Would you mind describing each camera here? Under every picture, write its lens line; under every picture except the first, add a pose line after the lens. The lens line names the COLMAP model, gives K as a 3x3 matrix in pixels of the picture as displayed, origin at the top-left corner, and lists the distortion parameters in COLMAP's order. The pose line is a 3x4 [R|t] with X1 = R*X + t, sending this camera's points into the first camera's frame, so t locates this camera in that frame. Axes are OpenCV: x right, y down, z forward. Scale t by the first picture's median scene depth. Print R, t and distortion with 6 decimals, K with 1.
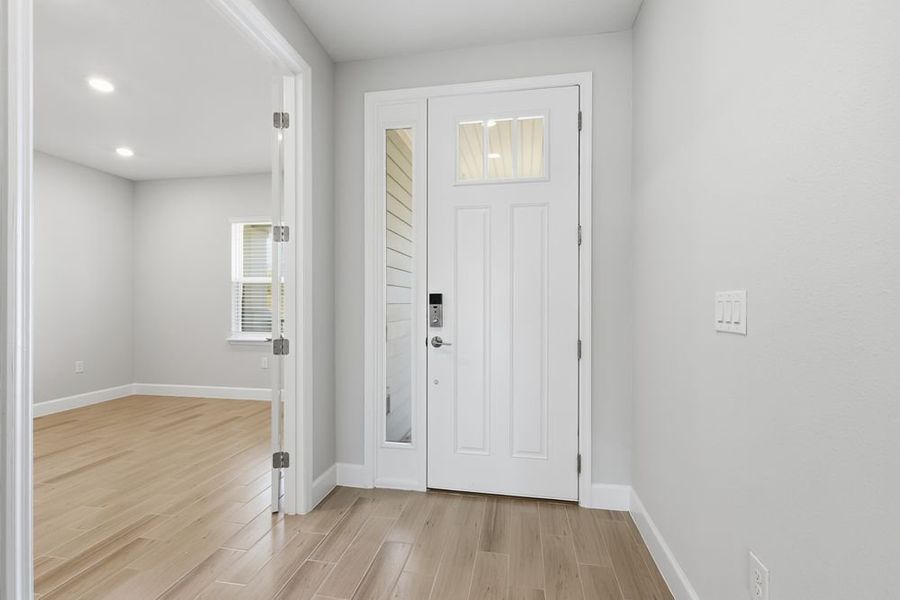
lens RADIAL K [[399.0, 0, 450.0], [0, 399.0, 300.0], [0, 0, 1]] dist [0.003605, 0.000374]
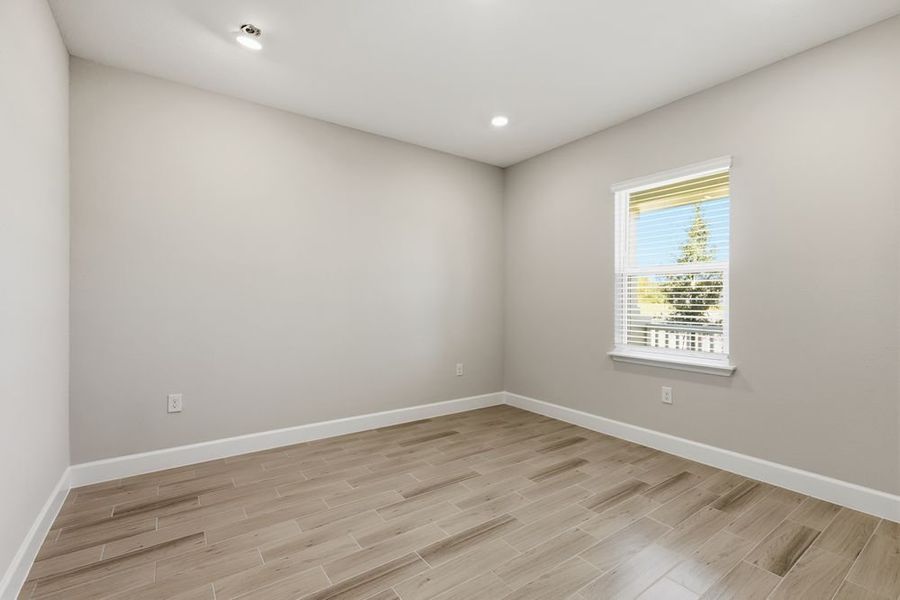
lens RADIAL K [[399.0, 0, 450.0], [0, 399.0, 300.0], [0, 0, 1]] dist [0.003605, 0.000374]
pose [[0.714722, 0.003893, -0.699398, -0.284791], [-0.001178, 0.999990, 0.004362, -0.001074], [0.699408, -0.002294, 0.714719, 0.312613]]
